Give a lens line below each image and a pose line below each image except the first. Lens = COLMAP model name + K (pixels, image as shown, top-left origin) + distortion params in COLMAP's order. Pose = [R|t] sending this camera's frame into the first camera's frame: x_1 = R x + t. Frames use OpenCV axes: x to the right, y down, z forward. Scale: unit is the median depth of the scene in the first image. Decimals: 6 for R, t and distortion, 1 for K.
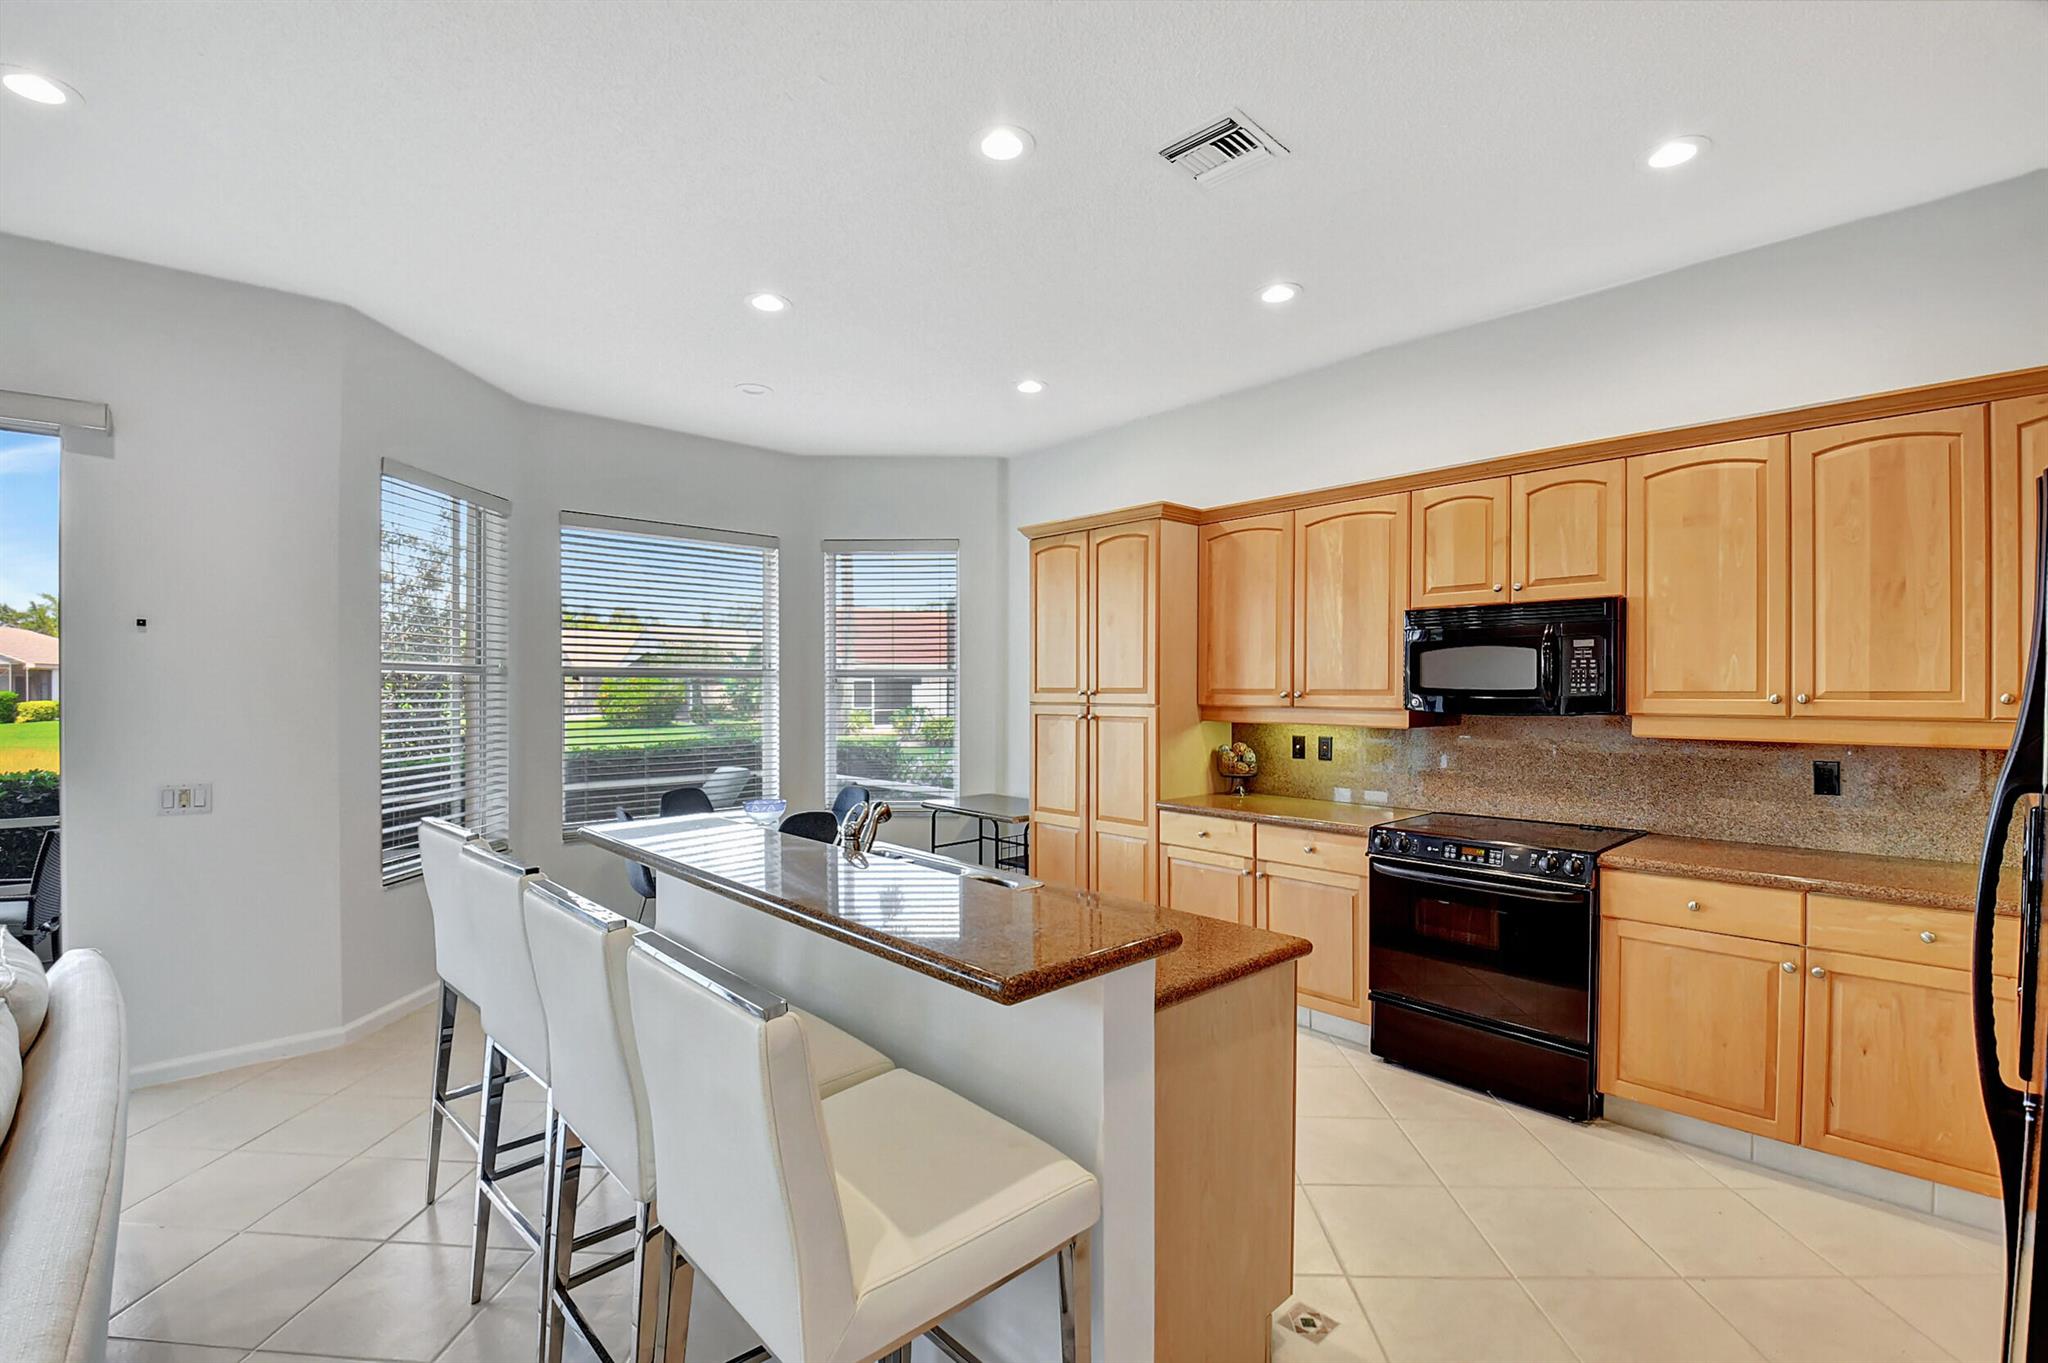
lens RADIAL K [[904.9, 0, 1009.2], [0, 904.9, 691.2], [0, 0, 1]] dist [-0.001867, -0.014801]
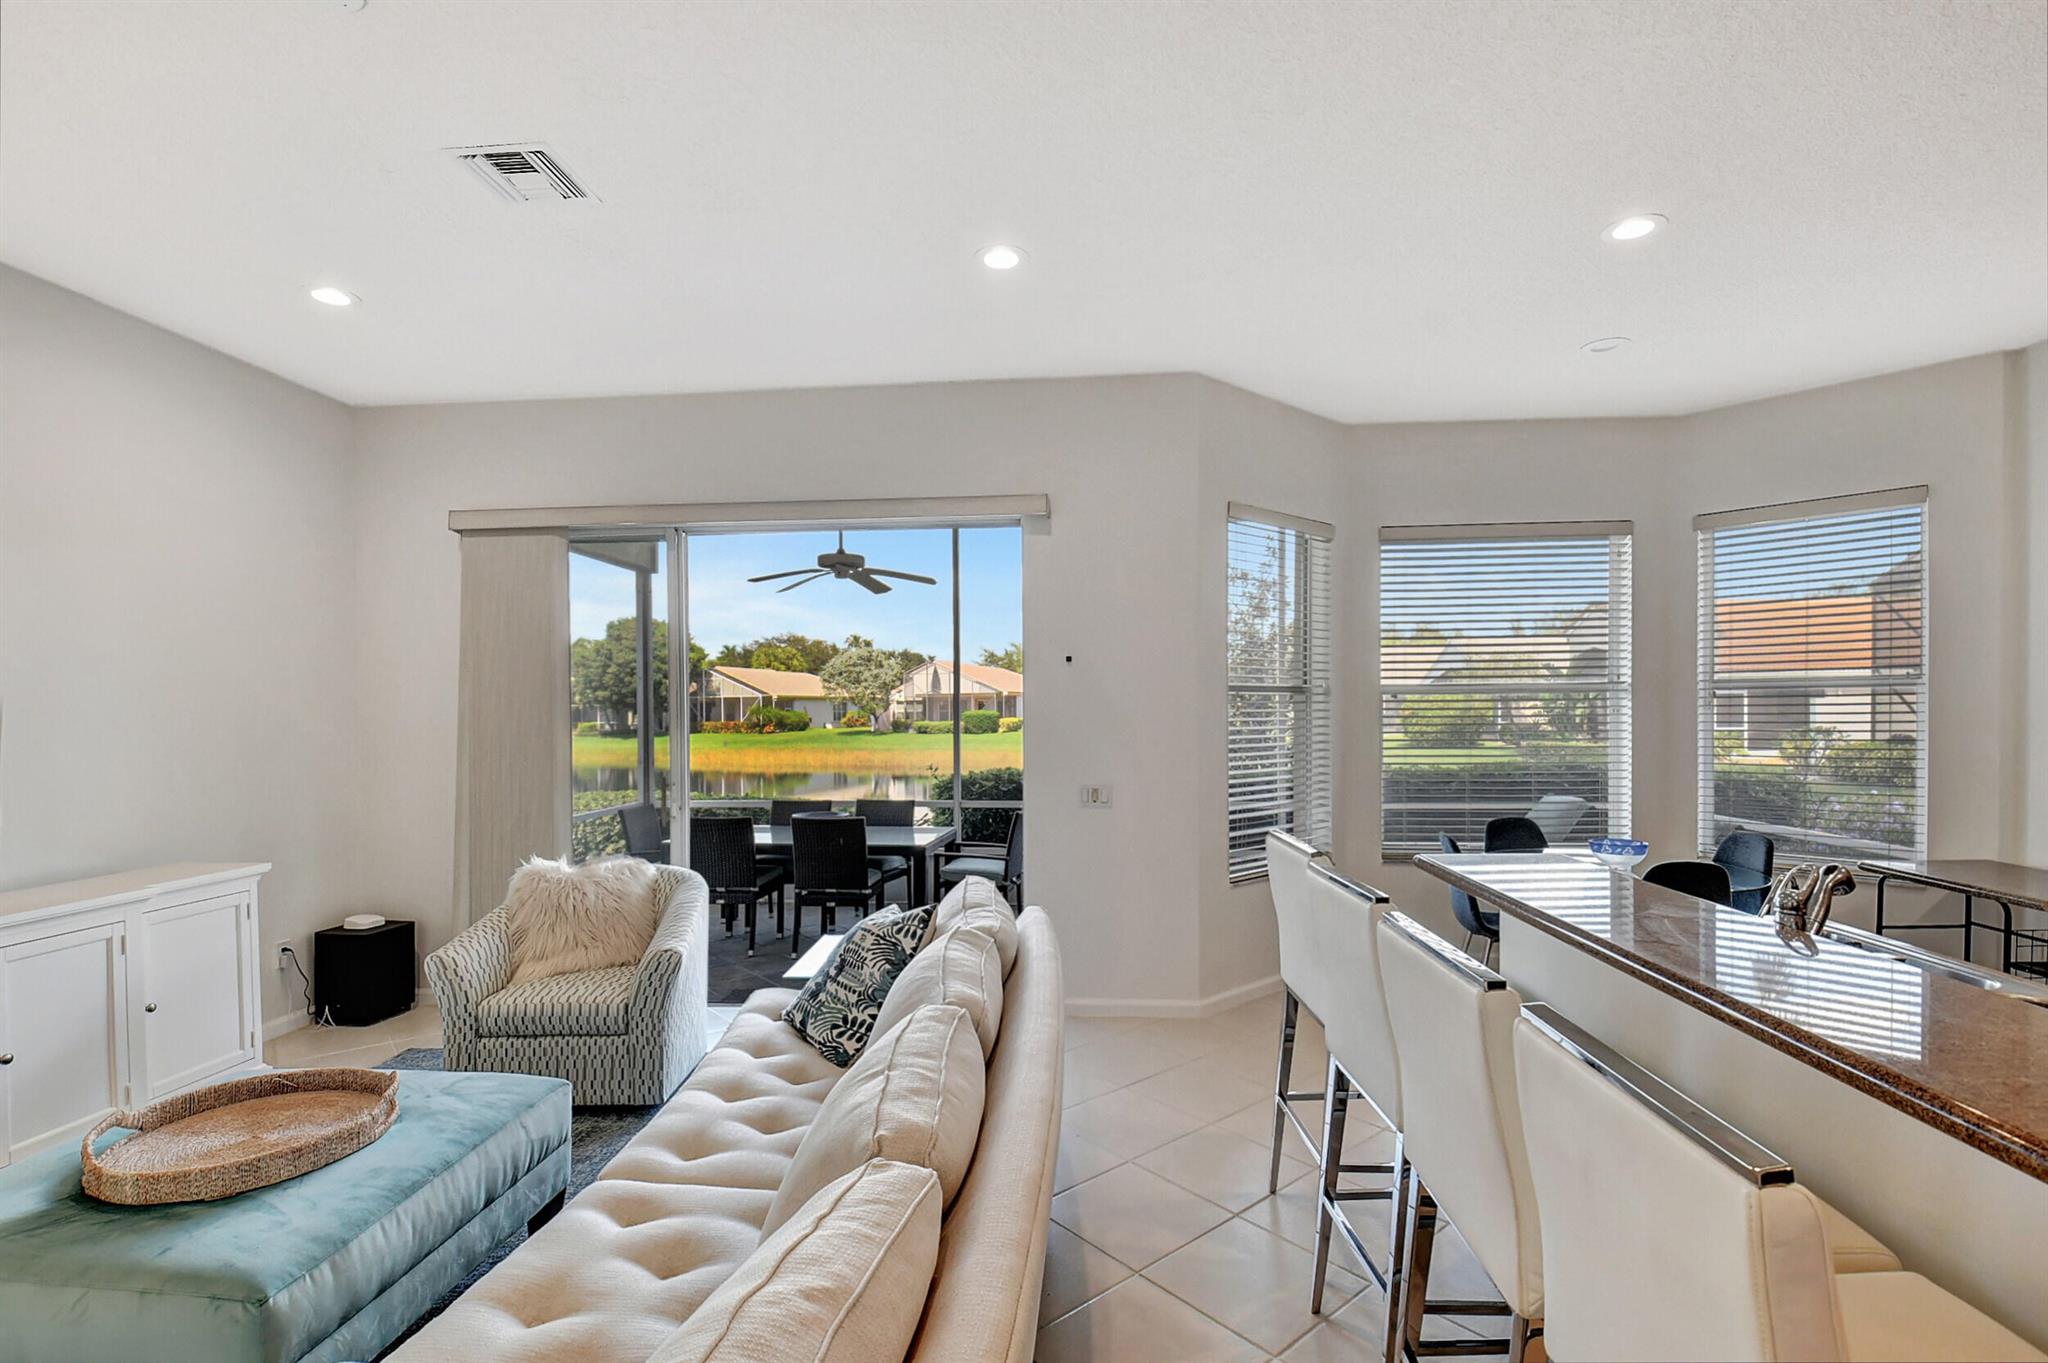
lens RADIAL K [[904.9, 0, 1024.9], [0, 904.9, 723.9], [0, 0, 1]] dist [-0.001867, -0.014801]
pose [[0.685504, 0.006588, -0.728040, -0.043271], [0.005607, 0.999882, 0.014327, -0.000634], [0.728048, -0.013903, 0.685385, 0.035894]]
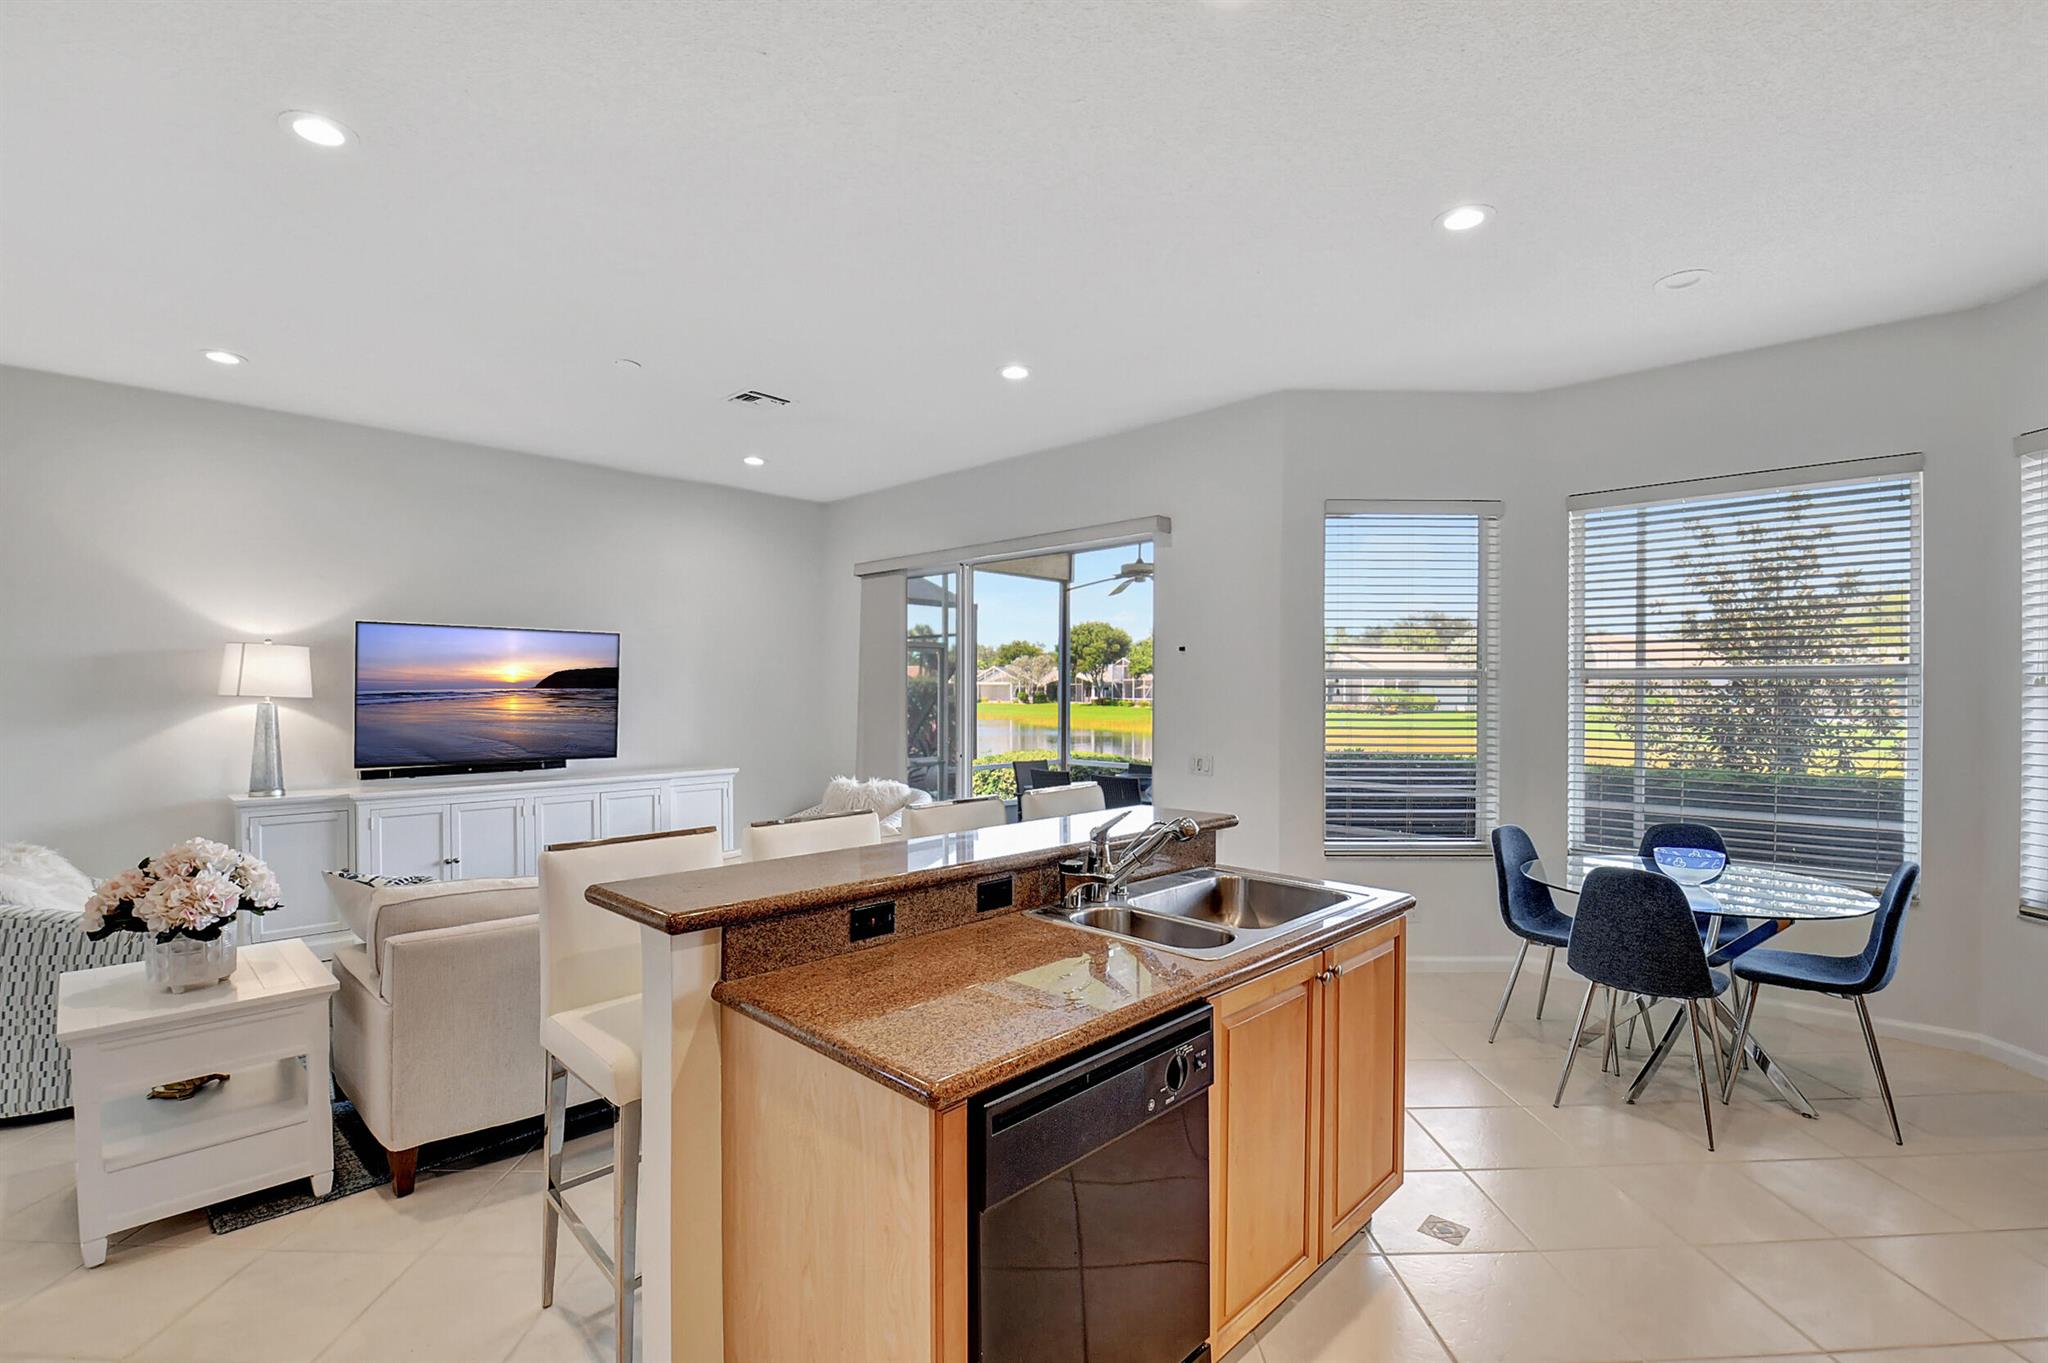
lens RADIAL K [[904.9, 0, 1012.4], [0, 904.9, 691.4], [0, 0, 1]] dist [-0.001867, -0.014801]
pose [[0.060511, 0.001723, -0.998166, 0.449892], [-0.007424, 0.999972, 0.001276, -0.002135], [0.998140, 0.007333, 0.060522, 0.468560]]
